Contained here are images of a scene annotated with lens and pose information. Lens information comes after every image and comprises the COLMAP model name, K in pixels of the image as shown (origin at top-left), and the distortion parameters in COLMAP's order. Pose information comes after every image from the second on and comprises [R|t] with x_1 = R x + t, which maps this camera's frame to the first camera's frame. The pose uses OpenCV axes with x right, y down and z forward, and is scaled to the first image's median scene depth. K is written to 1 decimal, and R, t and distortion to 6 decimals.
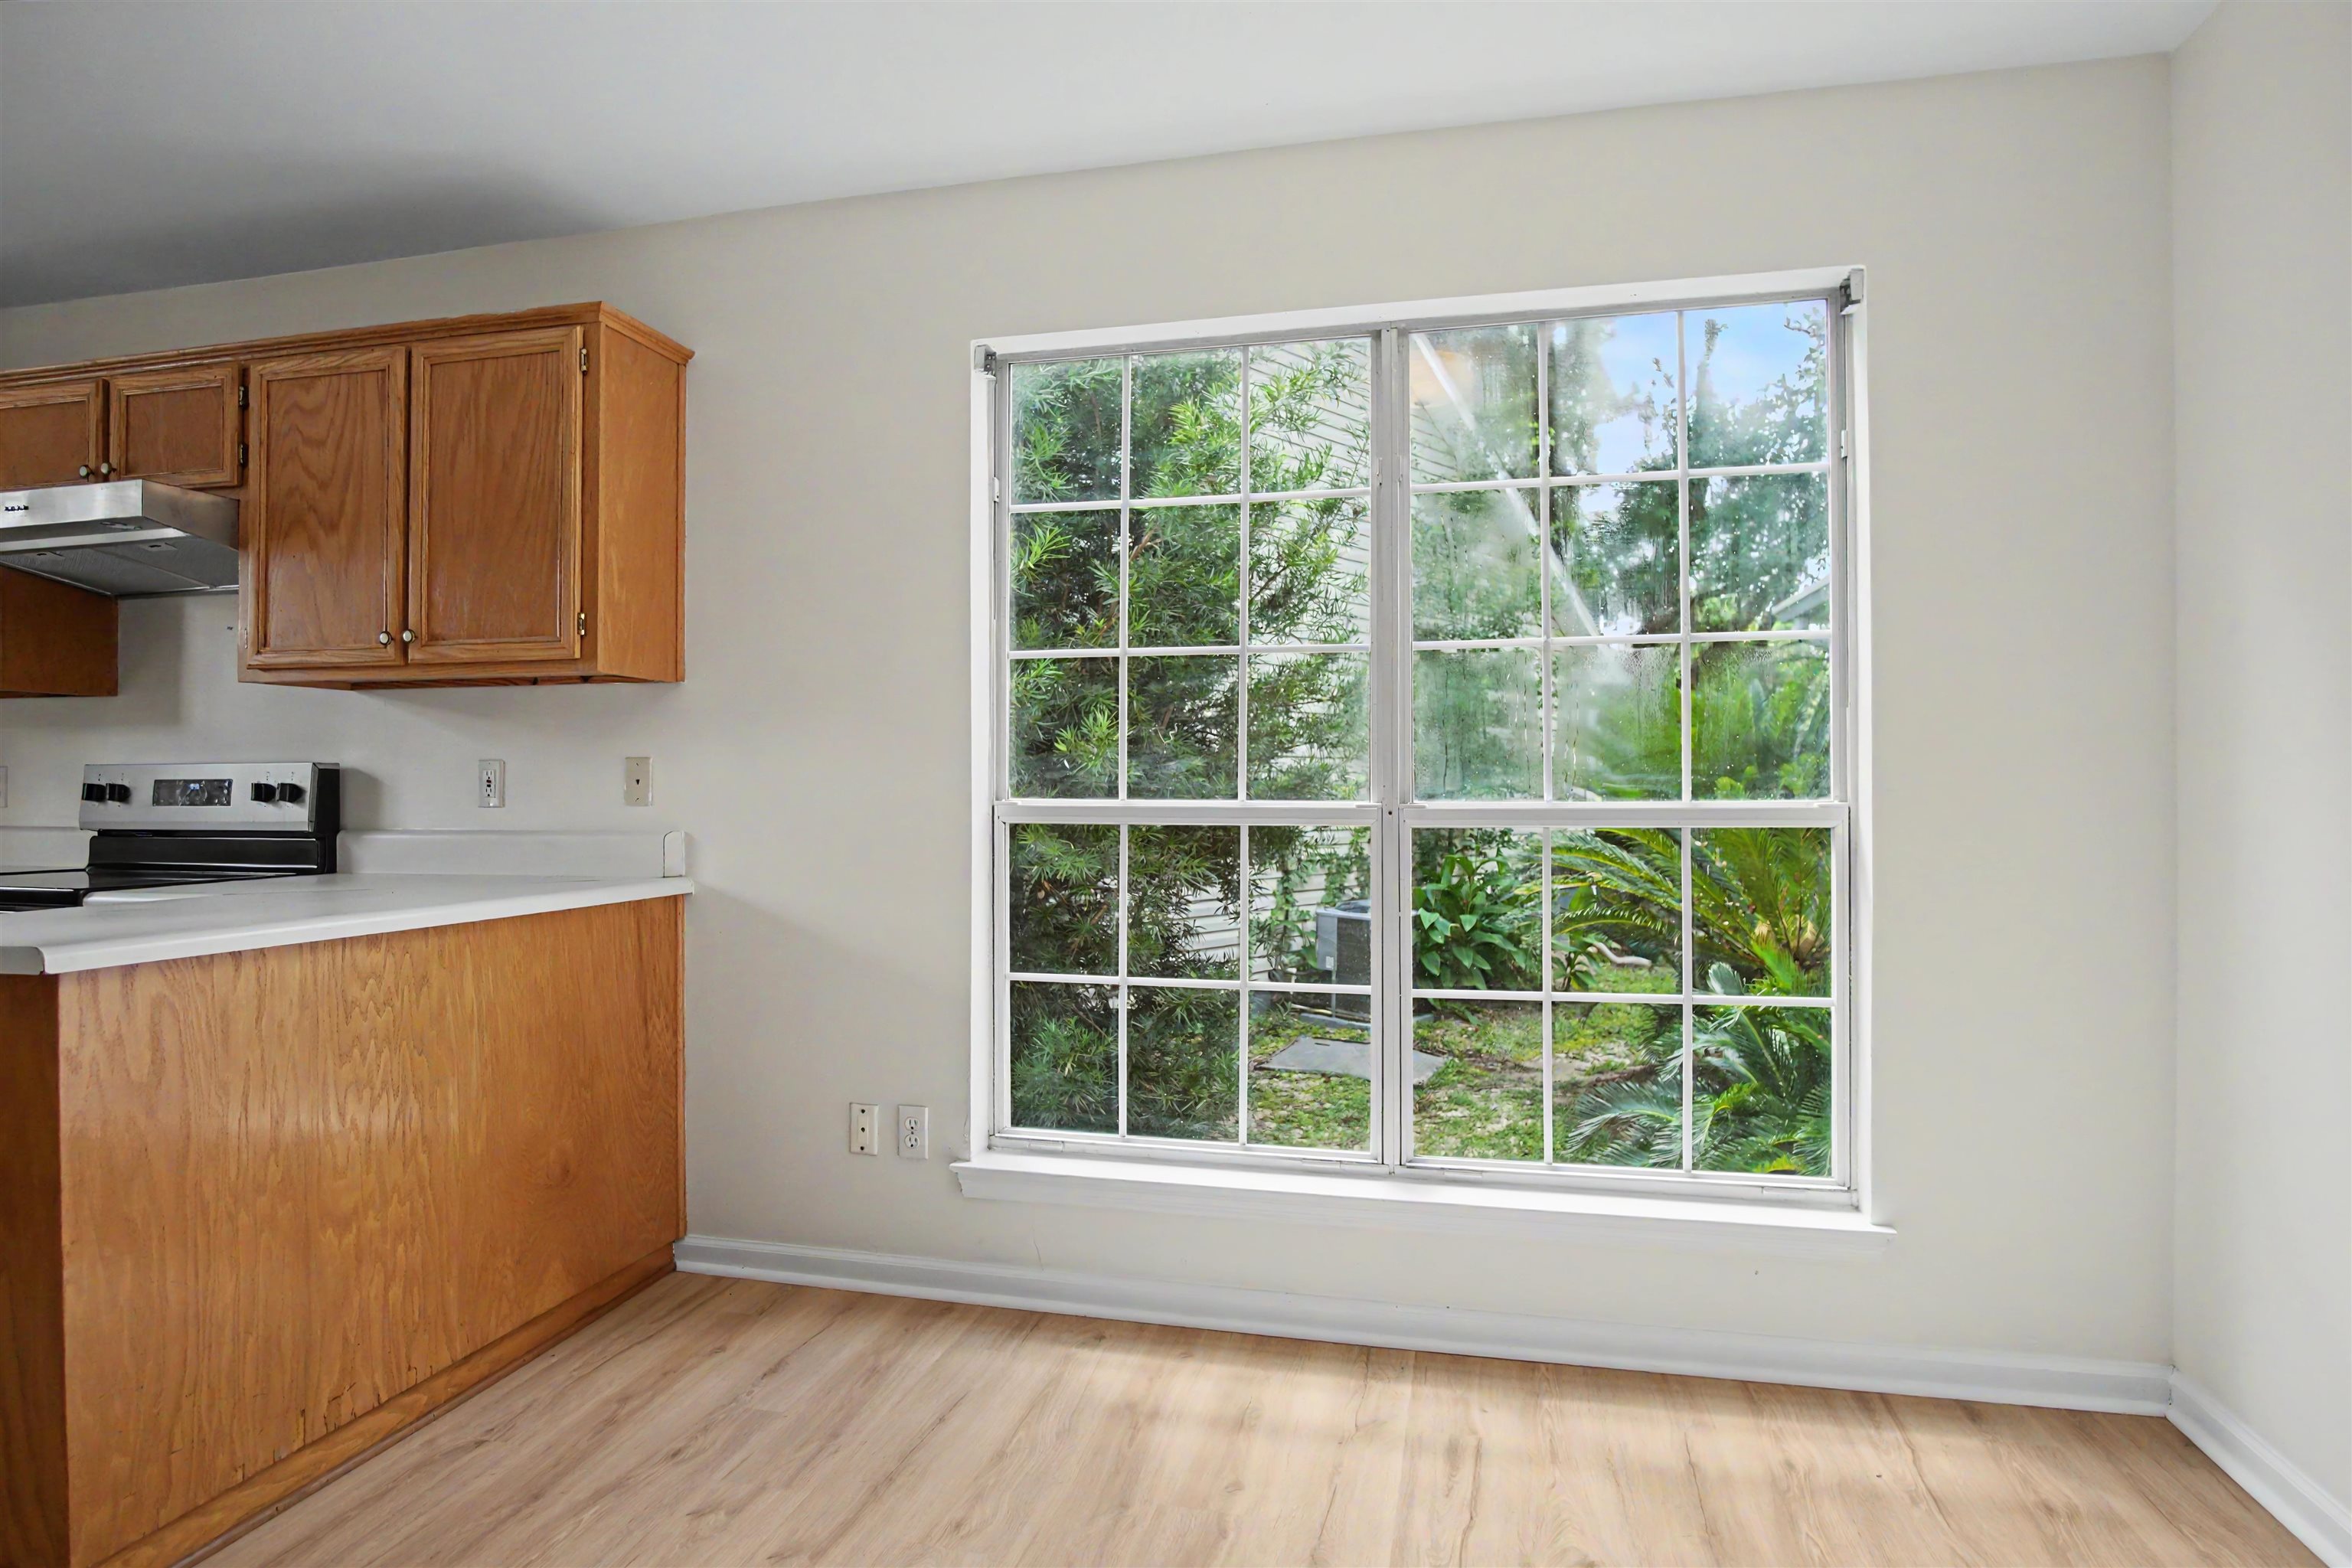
lens RADIAL K [[1278.3, 0, 1176.0], [0, 1278.3, 784.0], [0, 0, 1]] dist [-0.037509, 0.010520]
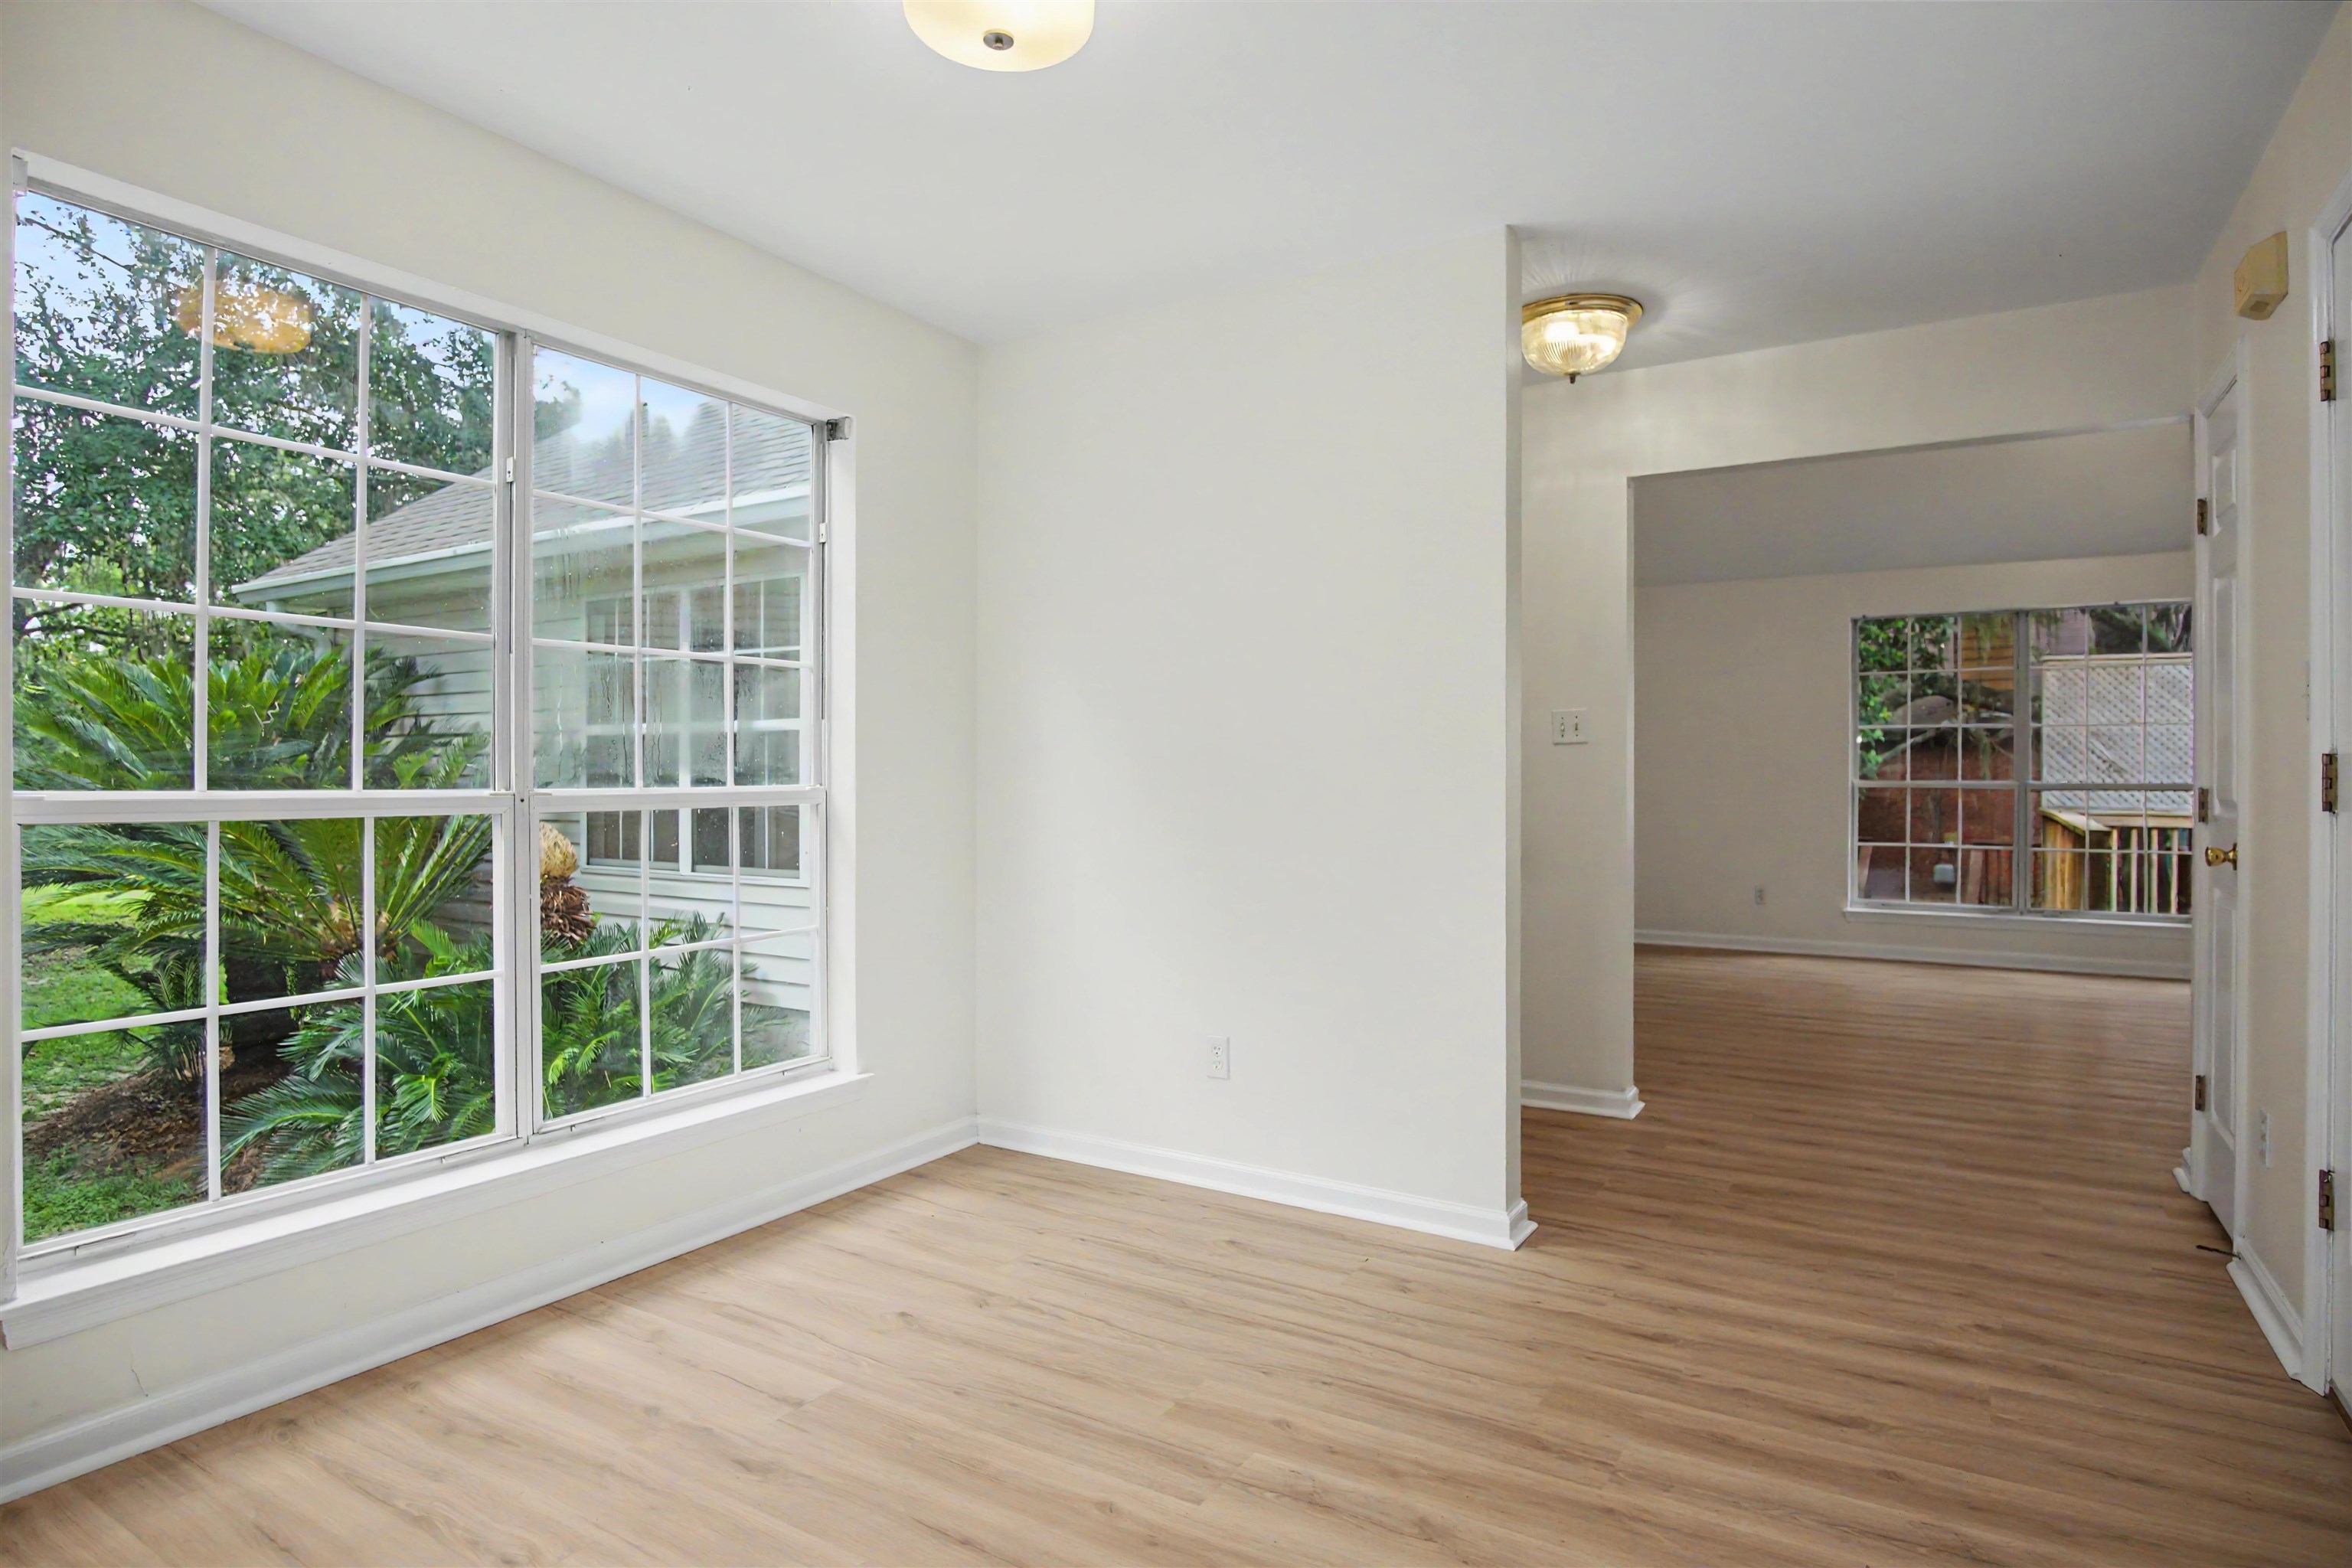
lens RADIAL K [[1239.1, 0, 1176.0], [0, 1239.1, 784.0], [0, 0, 1]] dist [-0.036812, -0.000558]
pose [[0.317842, -0.006184, 0.948124, -0.590644], [0.004485, 0.999977, 0.005019, 0.006809], [-0.948133, 0.002657, 0.317862, 0.170342]]
